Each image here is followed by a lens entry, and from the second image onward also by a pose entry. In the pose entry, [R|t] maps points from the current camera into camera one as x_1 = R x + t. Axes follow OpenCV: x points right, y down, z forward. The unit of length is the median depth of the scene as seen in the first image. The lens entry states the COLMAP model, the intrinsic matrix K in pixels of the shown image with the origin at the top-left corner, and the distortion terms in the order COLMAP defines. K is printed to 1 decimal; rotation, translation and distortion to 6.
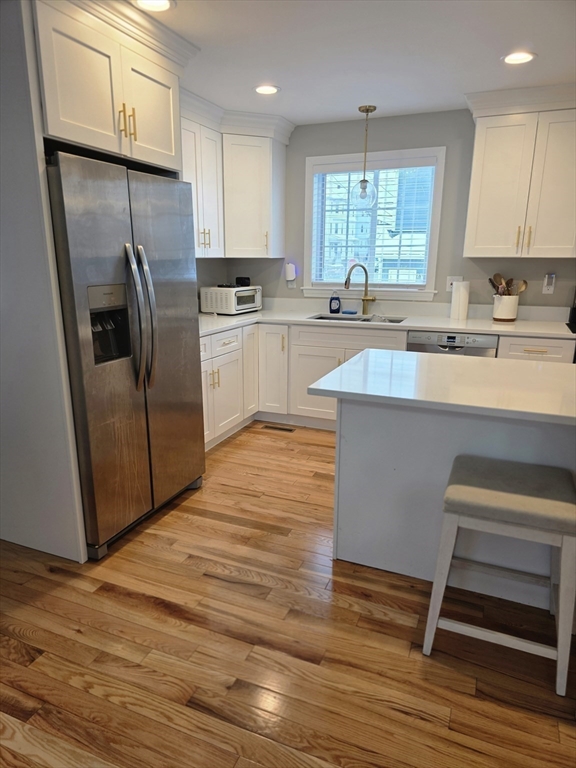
lens RADIAL K [[518.6, 0, 272.7], [0, 518.6, 398.7], [0, 0, 1]] dist [0.030082, -0.001943]
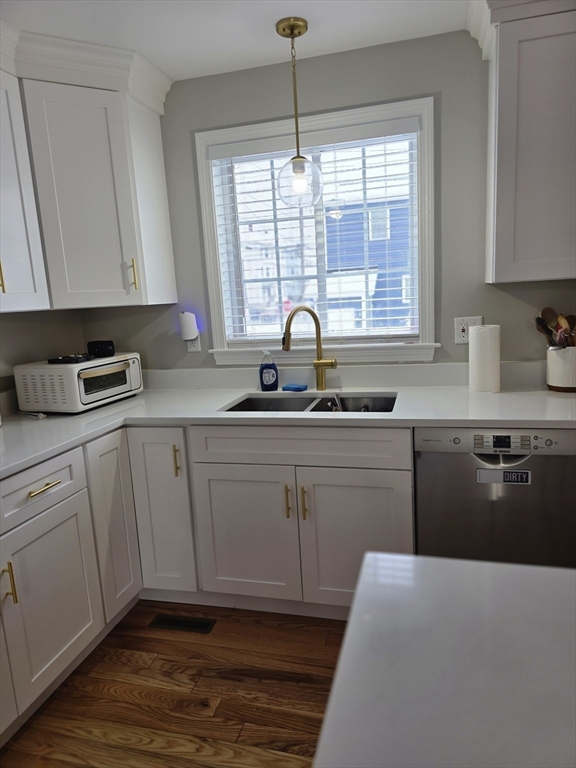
lens RADIAL K [[518.6, 0, 292.1], [0, 518.6, 383.4], [0, 0, 1]] dist [0.030082, -0.001943]
pose [[0.986037, -0.081068, 0.145459, 0.062354], [0.096462, 0.990087, -0.102093, -0.115303], [-0.135741, 0.114699, 0.984083, 0.439876]]
